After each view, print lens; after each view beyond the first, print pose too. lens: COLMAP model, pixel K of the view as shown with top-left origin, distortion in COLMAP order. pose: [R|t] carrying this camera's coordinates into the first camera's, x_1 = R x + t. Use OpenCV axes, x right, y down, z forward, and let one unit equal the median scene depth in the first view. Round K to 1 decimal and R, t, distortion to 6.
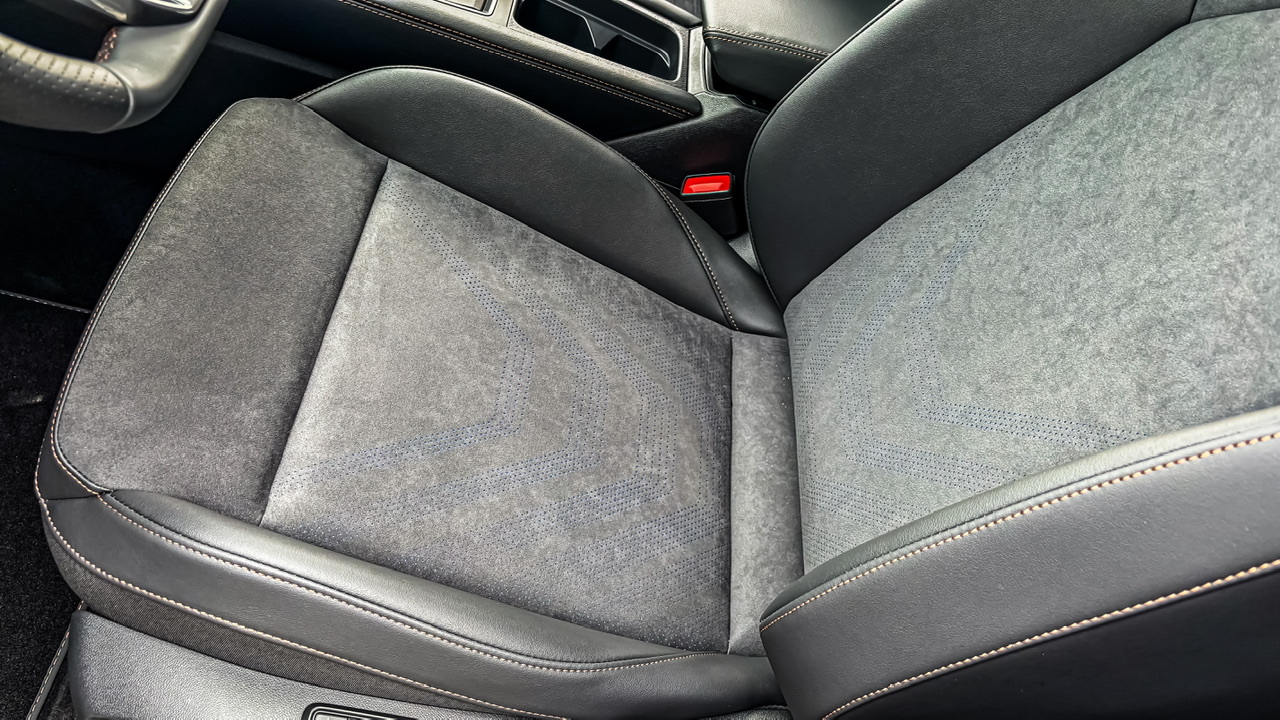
lens RADIAL K [[975.0, 0, 632.9], [0, 975.0, 363.8], [0, 0, 1]] dist [0.029914, -0.012739]
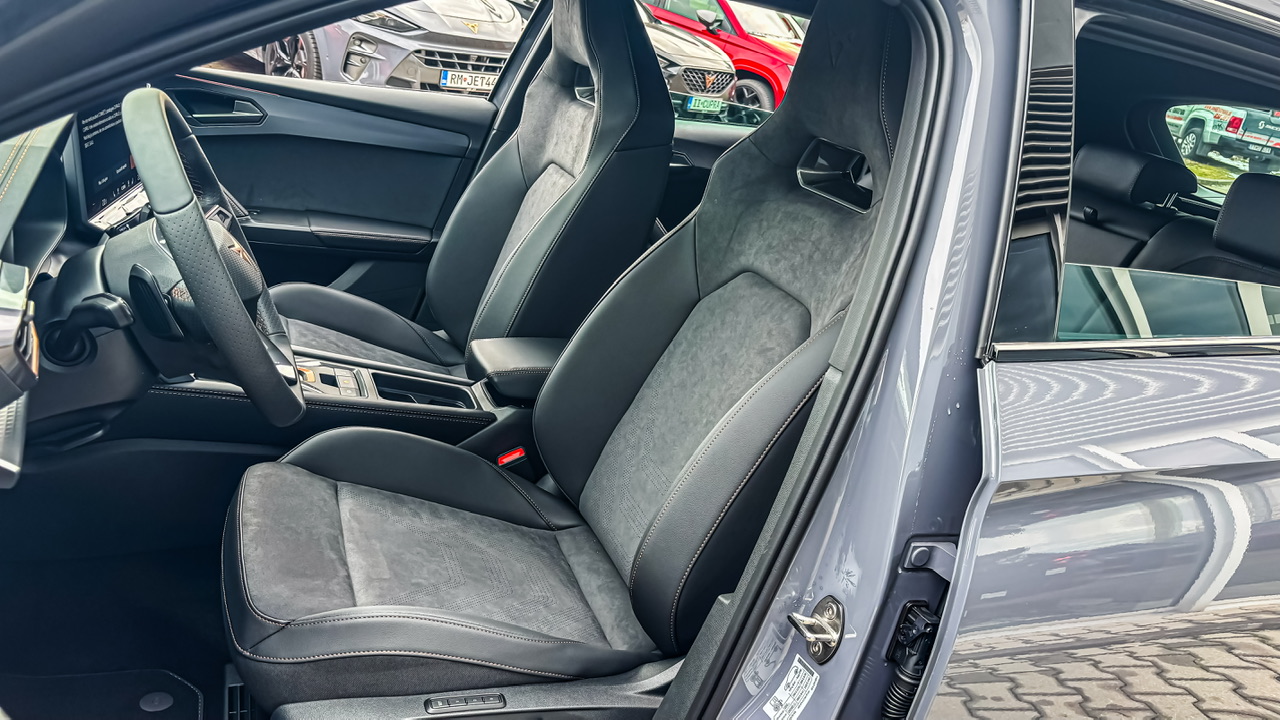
lens RADIAL K [[975.0, 0, 640.2], [0, 975.0, 356.1], [0, 0, 1]] dist [0.029914, -0.012739]
pose [[0.910182, -0.256027, 0.325606, -0.254208], [0.370924, 0.853662, -0.365620, 0.413937], [-0.184349, 0.453555, 0.871954, -0.677185]]
